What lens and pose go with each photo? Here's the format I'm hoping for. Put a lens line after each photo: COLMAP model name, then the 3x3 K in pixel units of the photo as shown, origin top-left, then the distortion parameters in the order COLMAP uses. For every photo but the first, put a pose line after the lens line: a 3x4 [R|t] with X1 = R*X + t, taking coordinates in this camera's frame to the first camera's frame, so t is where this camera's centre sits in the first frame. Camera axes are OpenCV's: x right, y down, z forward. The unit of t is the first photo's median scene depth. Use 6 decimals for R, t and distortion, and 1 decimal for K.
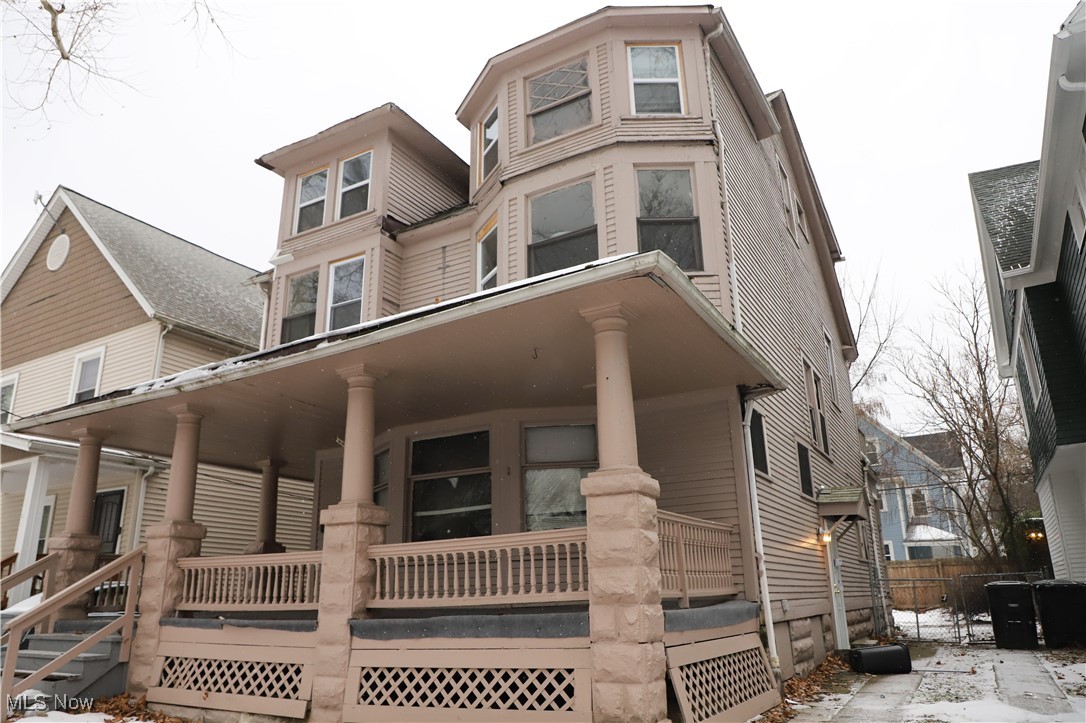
lens RADIAL K [[765.4, 0, 541.0], [0, 765.4, 361.2], [0, 0, 1]] dist [-0.065234, 0.019321]
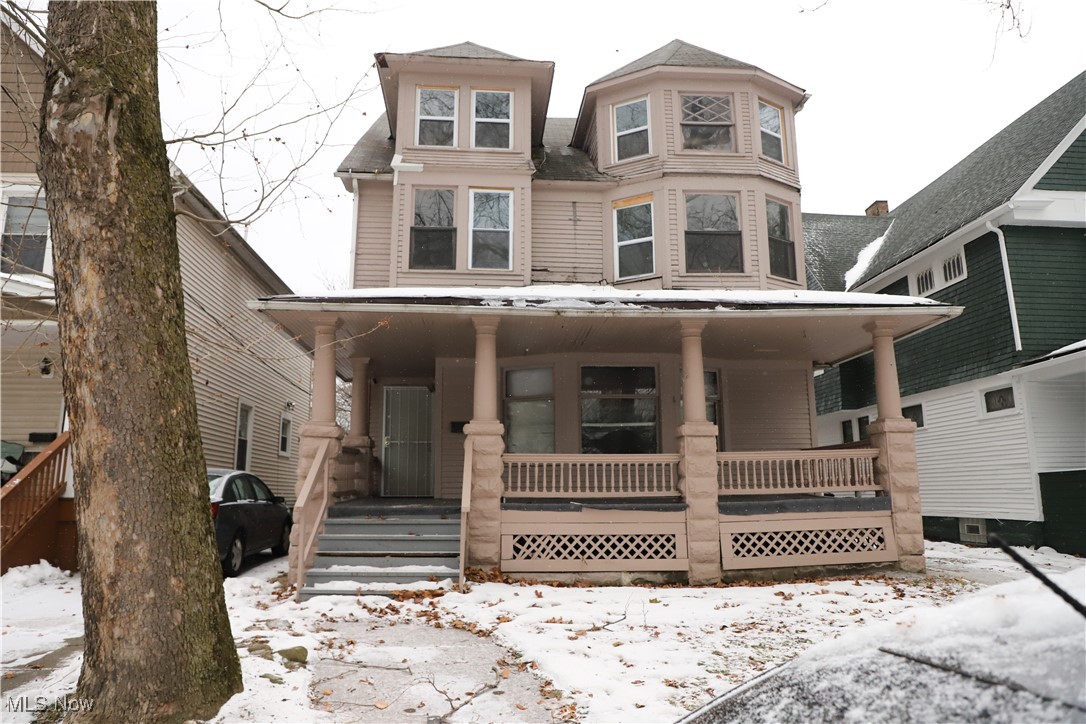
lens RADIAL K [[765.4, 0, 541.7], [0, 765.4, 357.1], [0, 0, 1]] dist [-0.065234, 0.019321]
pose [[0.818873, 0.121211, 0.561030, -1.217297], [-0.183911, 0.981323, 0.056419, 0.043668], [-0.543713, -0.149379, 0.825871, 0.022577]]
